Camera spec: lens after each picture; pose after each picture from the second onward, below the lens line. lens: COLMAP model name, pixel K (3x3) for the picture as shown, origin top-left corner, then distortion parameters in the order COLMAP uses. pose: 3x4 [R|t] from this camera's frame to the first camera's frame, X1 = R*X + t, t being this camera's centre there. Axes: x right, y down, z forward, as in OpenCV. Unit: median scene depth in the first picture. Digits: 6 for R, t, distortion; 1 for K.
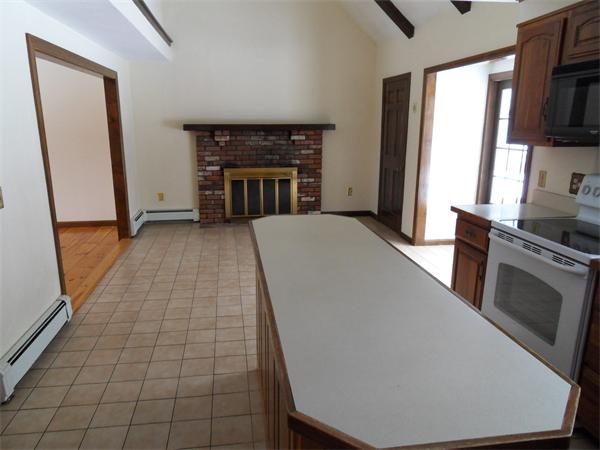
lens RADIAL K [[443.5, 0, 293.1], [0, 443.5, 228.5], [0, 0, 1]] dist [-0.010104, 0.002506]
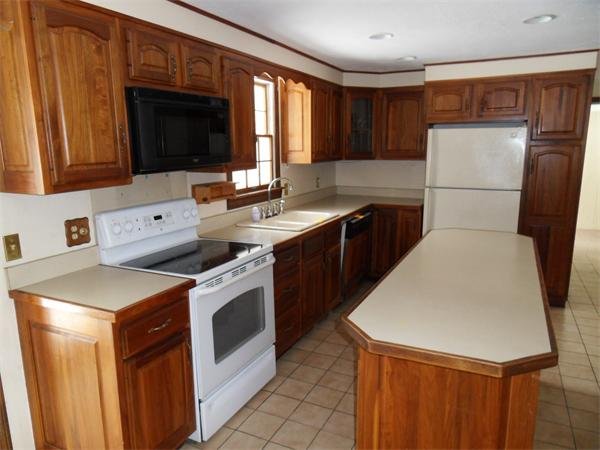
lens RADIAL K [[414.0, 0, 300.0], [0, 414.0, 225.0], [0, 0, 1]] dist [-0.094966, 0.000239]
pose [[-0.822119, -0.099609, 0.560534, -0.036476], [0.141239, 0.918111, 0.370303, -0.142063], [-0.551518, 0.383603, -0.740727, 0.578050]]
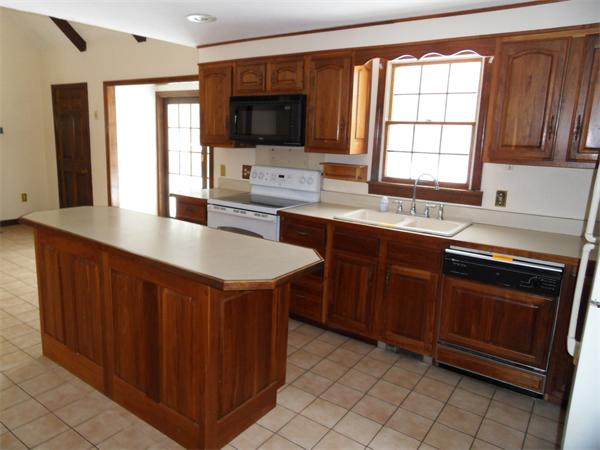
lens RADIAL K [[436.6, 0, 300.0], [0, 436.6, 225.0], [0, 0, 1]] dist [-0.033031, 0.000872]
pose [[0.680587, -0.122891, 0.722288, -0.159313], [0.135492, 0.989940, 0.040759, 0.020331], [-0.720030, 0.070124, 0.690390, -0.079266]]
